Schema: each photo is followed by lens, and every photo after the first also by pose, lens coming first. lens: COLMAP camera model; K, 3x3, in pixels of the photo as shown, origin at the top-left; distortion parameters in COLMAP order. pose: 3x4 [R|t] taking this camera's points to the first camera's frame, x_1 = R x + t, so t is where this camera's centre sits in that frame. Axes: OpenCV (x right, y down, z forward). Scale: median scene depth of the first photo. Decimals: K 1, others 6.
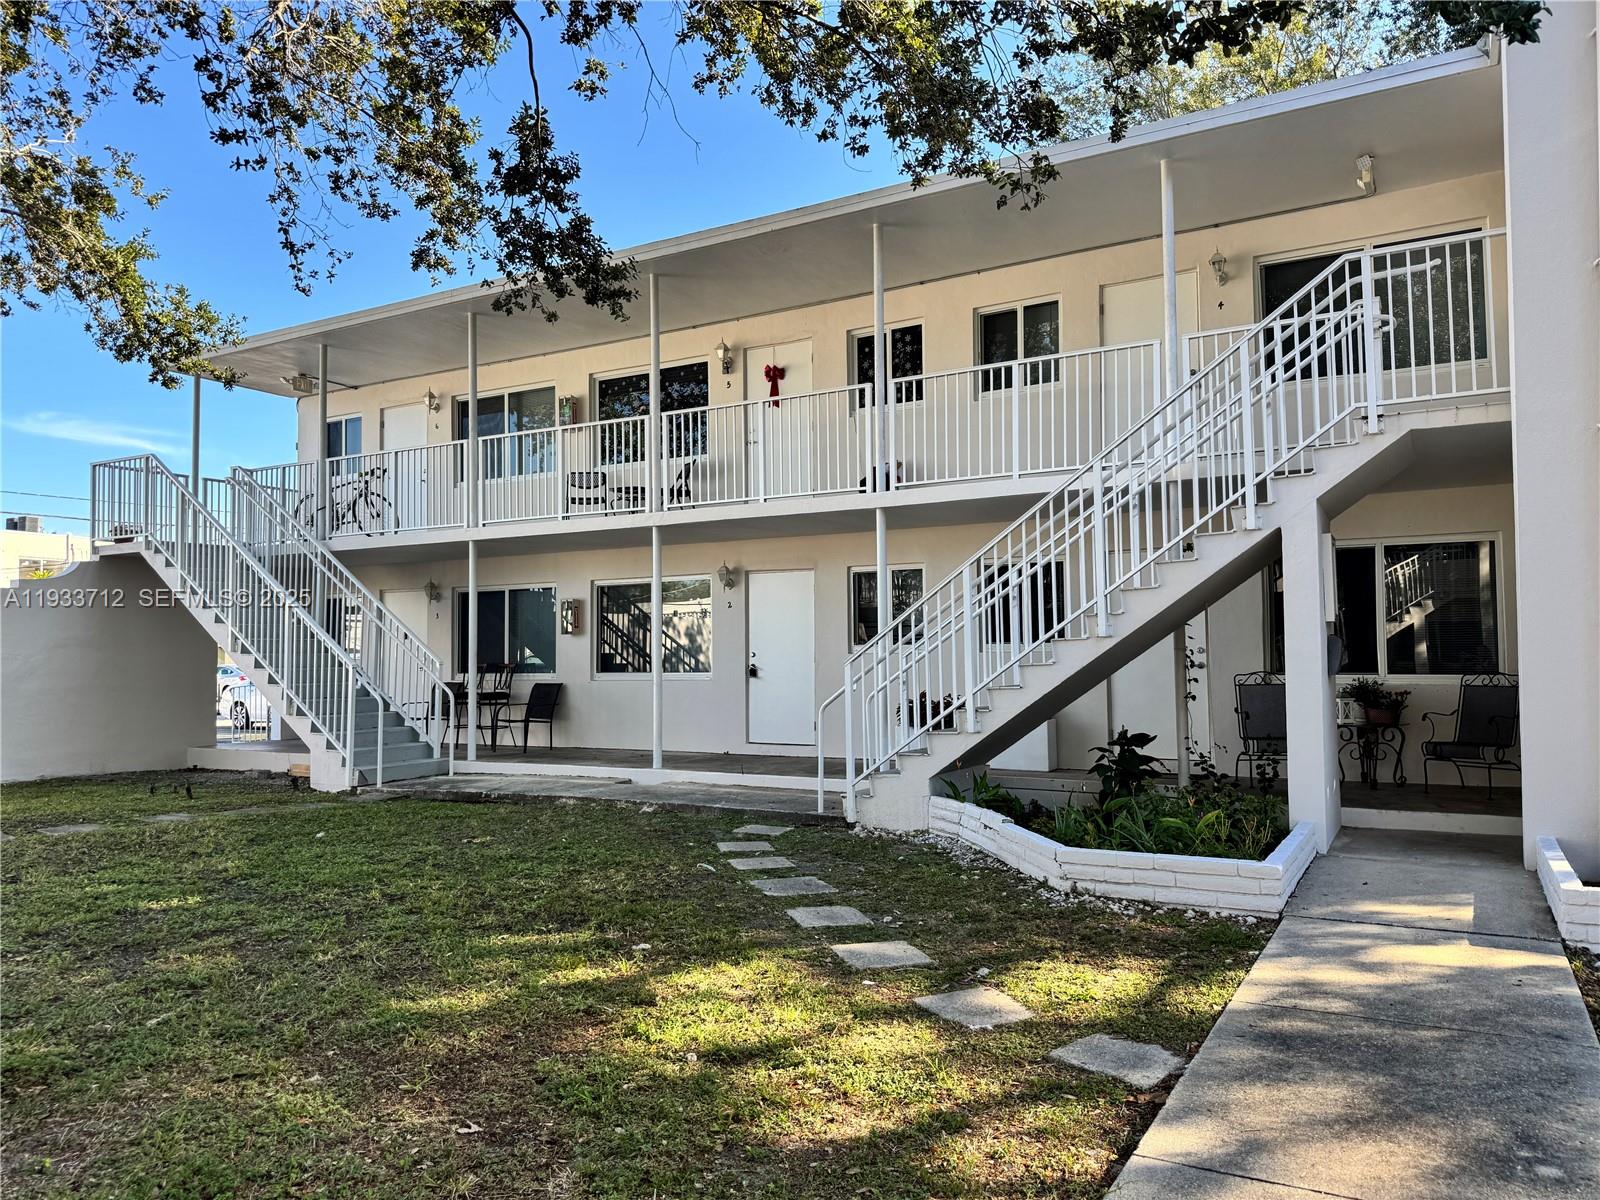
lens RADIAL K [[1122.5, 0, 799.4], [0, 1122.5, 605.1], [0, 0, 1]] dist [0.066538, -0.086382]
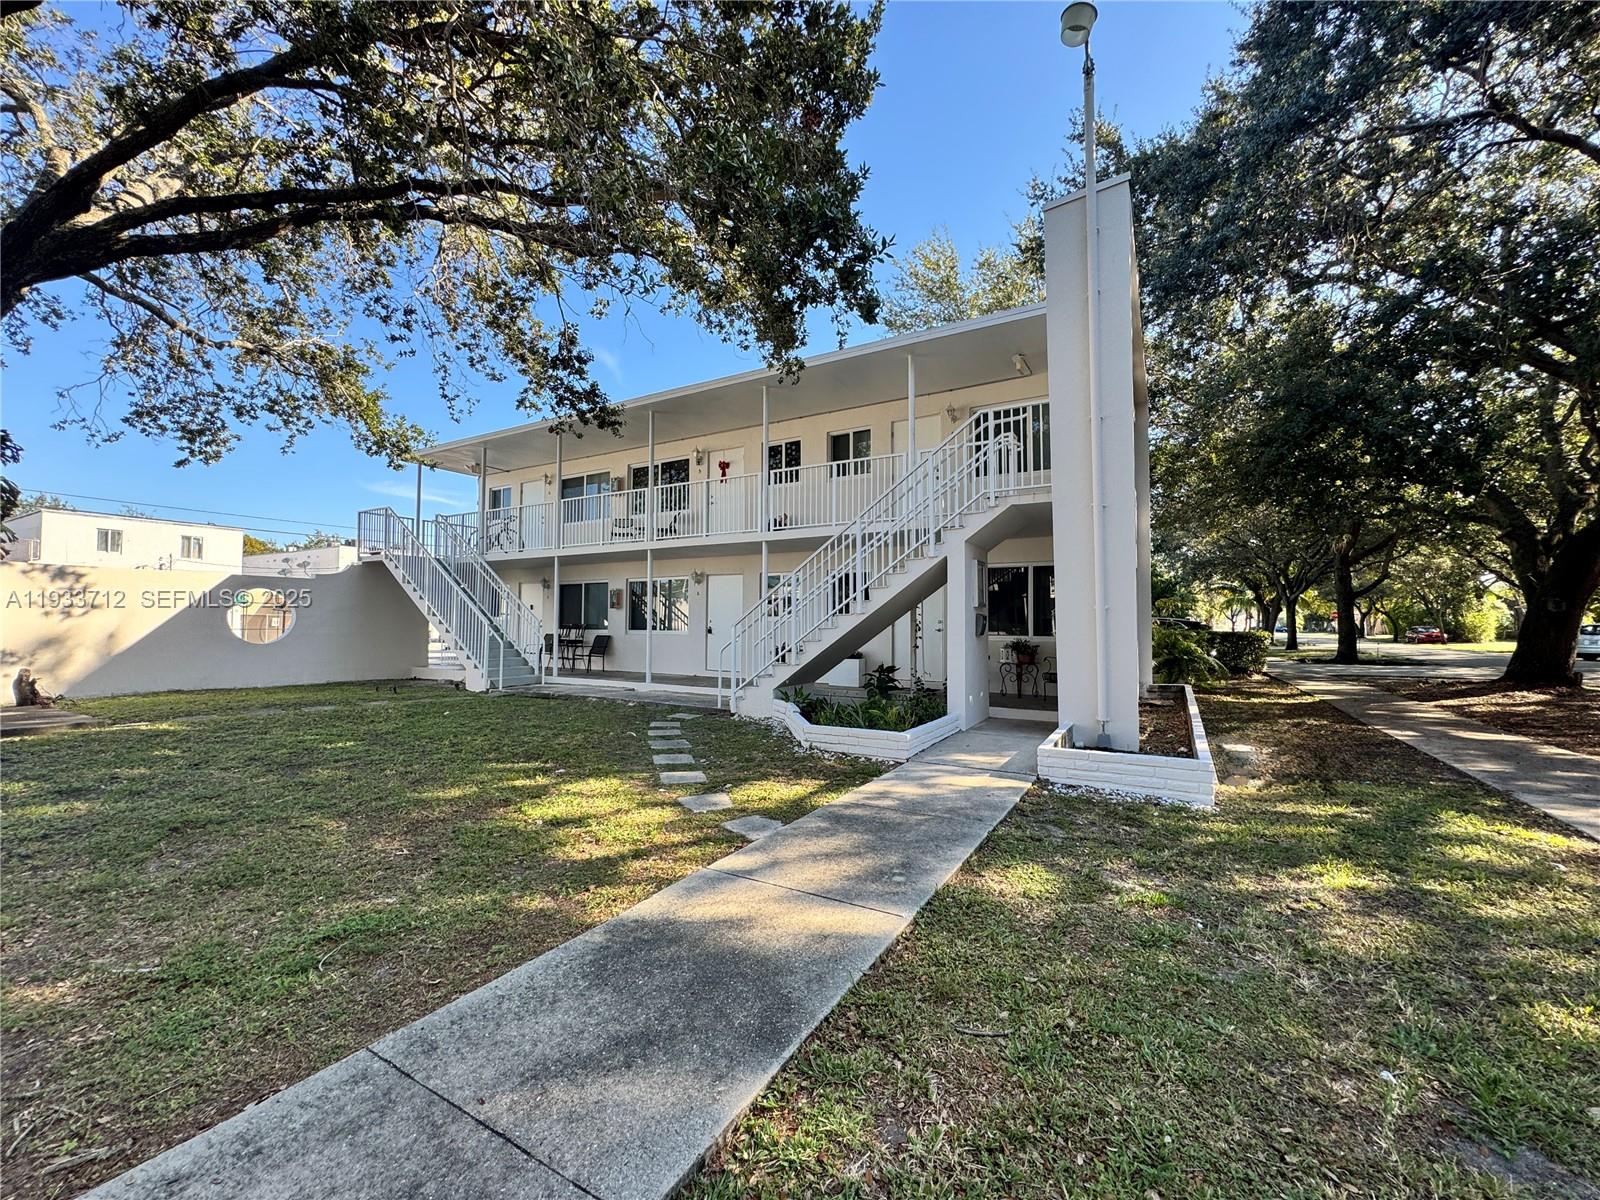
lens RADIAL K [[644.6, 0, 797.9], [0, 644.6, 597.6], [0, 0, 1]] dist [-0.000251, 0.000183]
pose [[0.999843, 0.013431, -0.011522, 0.135529], [-0.013355, 0.999889, 0.006664, -0.002746], [0.011610, -0.006509, 0.999911, -0.043979]]
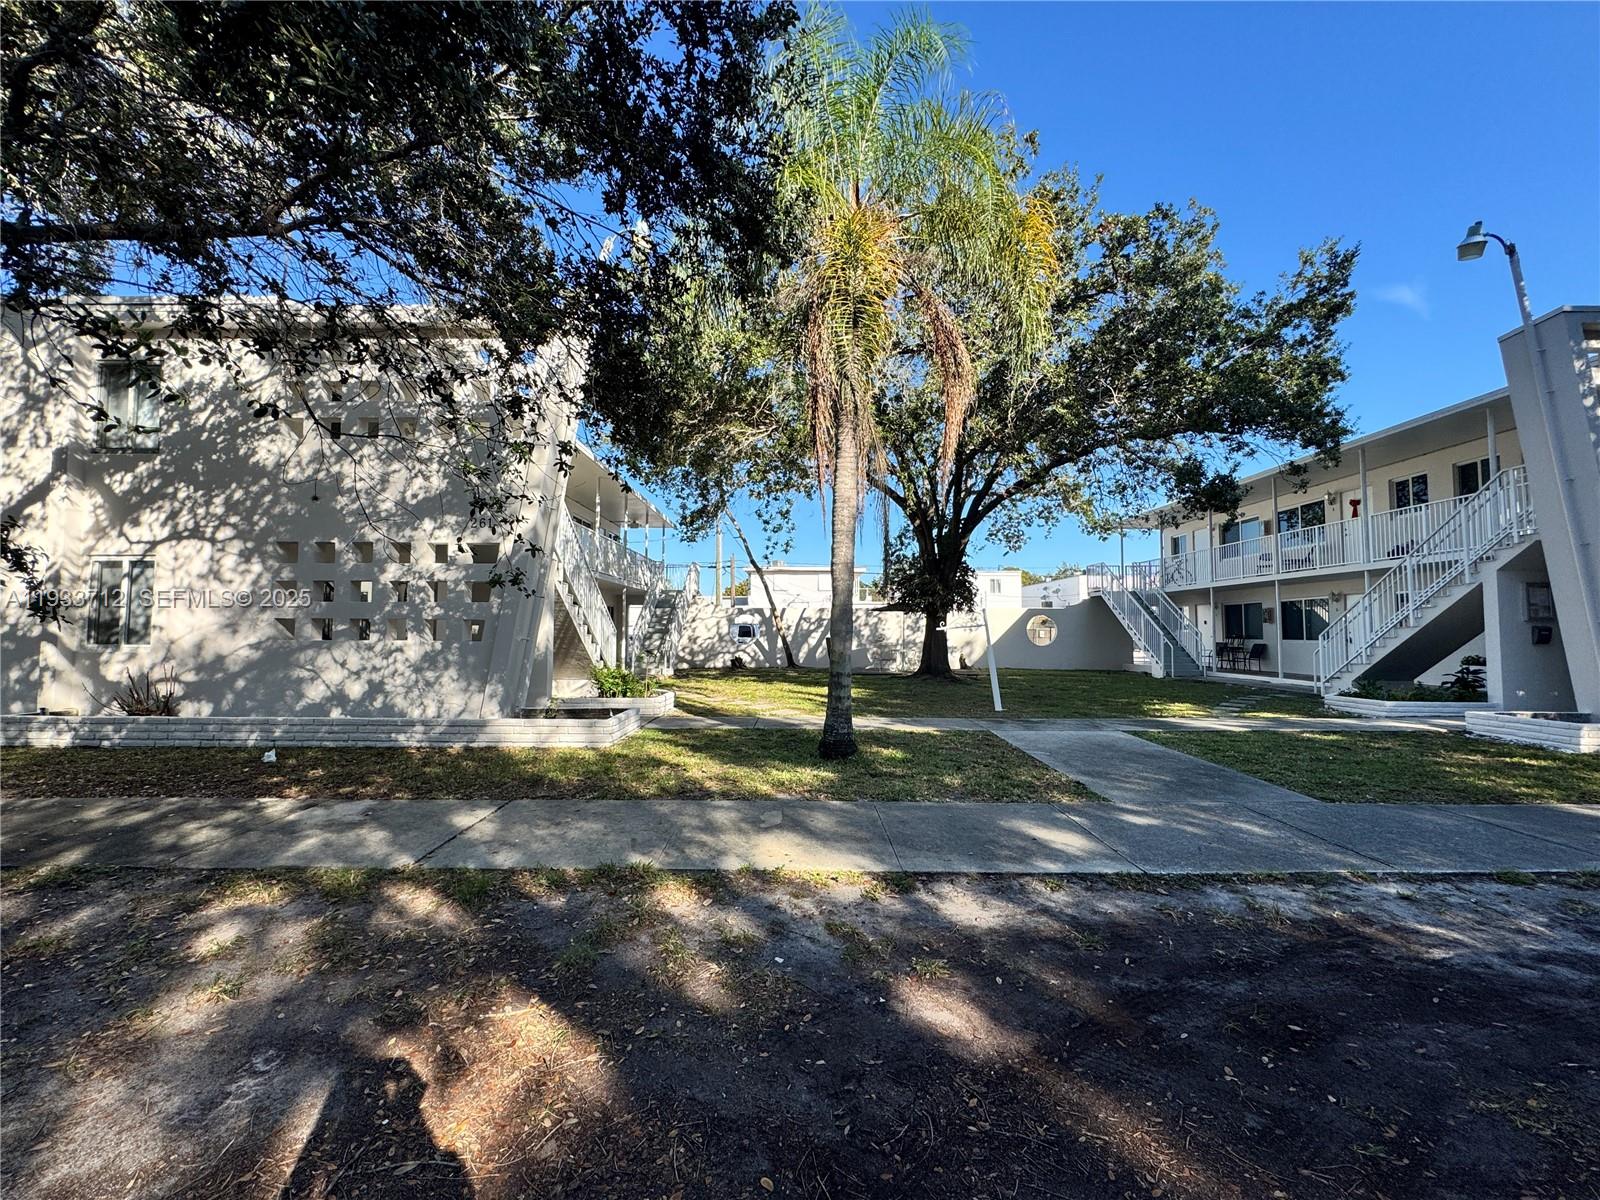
lens RADIAL K [[644.6, 0, 797.9], [0, 644.6, 597.6], [0, 0, 1]] dist [-0.000251, 0.000183]
pose [[0.499963, -0.036960, -0.865258, 0.619018], [0.034054, 0.999155, -0.023003, -0.037692], [0.865377, -0.017965, 0.500800, -0.676772]]
